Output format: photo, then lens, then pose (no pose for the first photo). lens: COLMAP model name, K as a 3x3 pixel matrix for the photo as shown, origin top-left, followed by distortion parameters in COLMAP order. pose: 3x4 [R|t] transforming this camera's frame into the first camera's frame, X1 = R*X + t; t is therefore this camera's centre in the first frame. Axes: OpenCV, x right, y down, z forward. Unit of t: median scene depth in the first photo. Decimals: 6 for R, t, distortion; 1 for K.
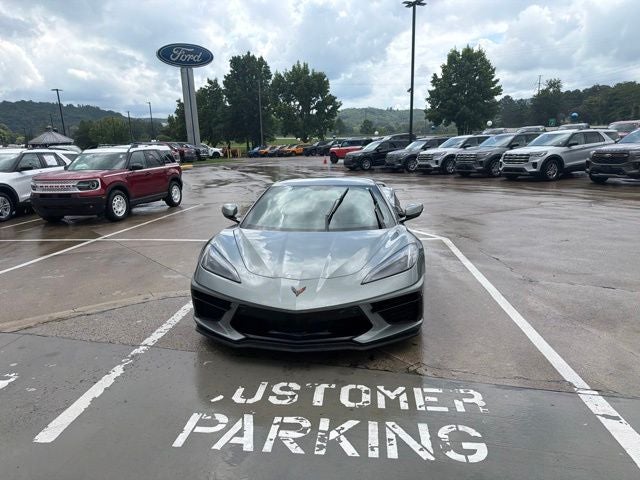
lens RADIAL K [[440.8, 0, 320.9], [0, 440.8, 242.5], [0, 0, 1]] dist [0.074889, -0.108393]
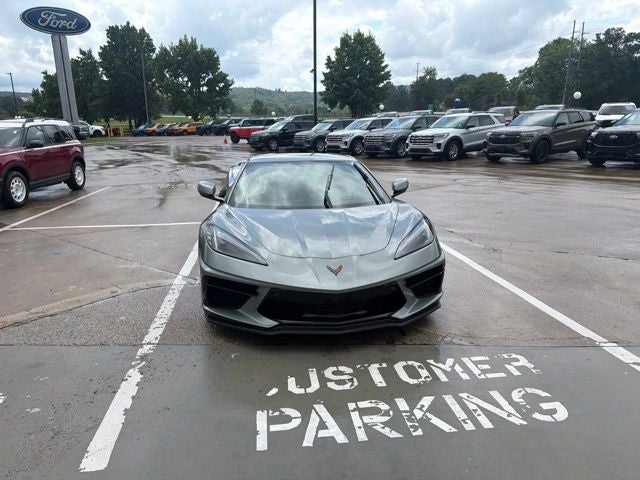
lens RADIAL K [[445.0, 0, 320.2], [0, 445.0, 231.3], [0, 0, 1]] dist [0.044982, -0.063168]
pose [[0.971939, -0.039907, 0.231824, -0.078287], [0.036274, 0.999143, 0.019915, 0.001818], [-0.232420, -0.010947, 0.972554, 0.021508]]
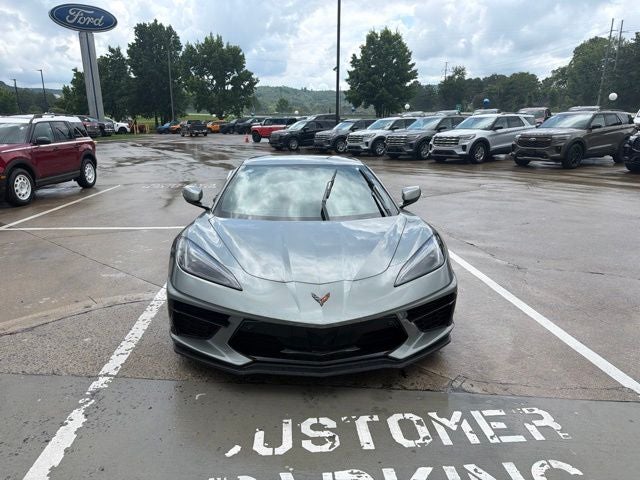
lens RADIAL K [[446.3, 0, 320.0], [0, 446.3, 240.0], [0, 0, 1]] dist [0.029481, -0.040481]
pose [[0.983083, -0.019903, 0.182075, -0.051130], [0.013259, 0.999204, 0.037635, -0.006497], [-0.182679, -0.034584, 0.982564, 0.058183]]
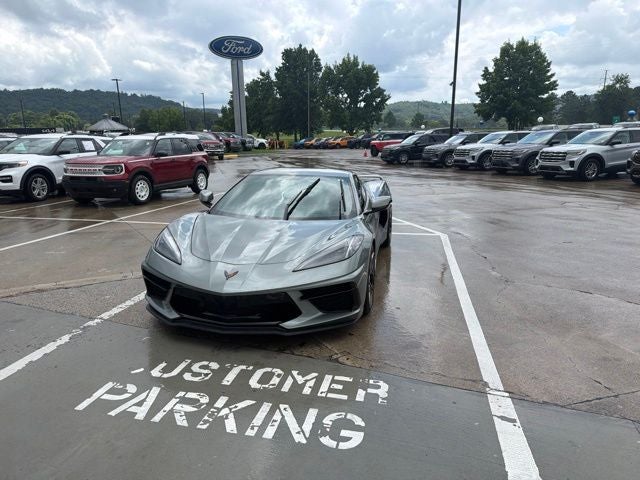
lens RADIAL K [[439.8, 0, 321.3], [0, 439.8, 236.7], [0, 0, 1]] dist [0.078466, -0.111931]
pose [[0.993817, 0.046081, -0.101013, 0.068439], [-0.045709, 0.998937, 0.005993, 0.001269], [0.101182, -0.001339, 0.994867, -0.001946]]
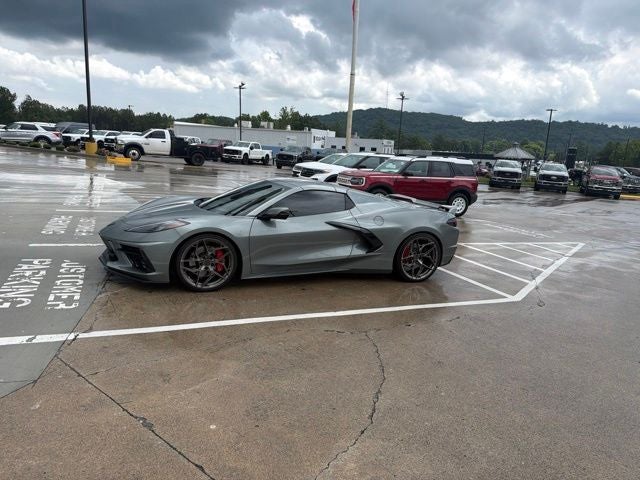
lens RADIAL K [[439.8, 0, 321.3], [0, 439.8, 236.7], [0, 0, 1]] dist [0.078466, -0.111931]
pose [[0.496124, 0.228336, -0.837690, 0.447907], [-0.273726, 0.956733, 0.098670, -0.057521], [0.823975, 0.180345, 0.537160, 0.198266]]
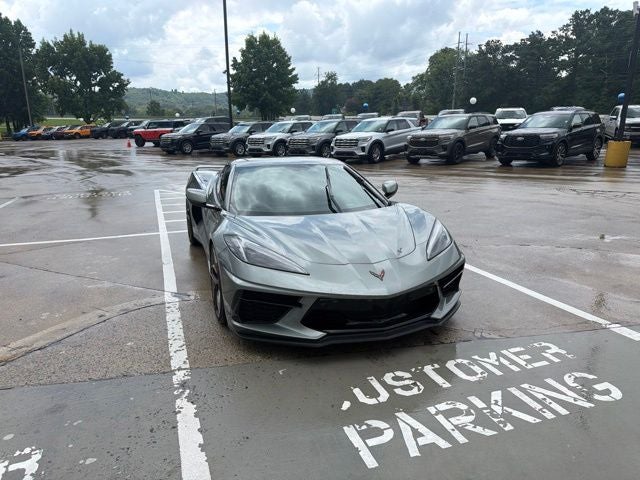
lens RADIAL K [[444.5, 0, 320.0], [0, 444.5, 240.0], [0, 0, 1]] dist [0.050687, -0.070468]
pose [[0.902440, -0.089405, 0.421437, -0.144095], [0.078555, 0.995979, 0.043077, -0.003442], [-0.423593, -0.005768, 0.905834, 0.053264]]
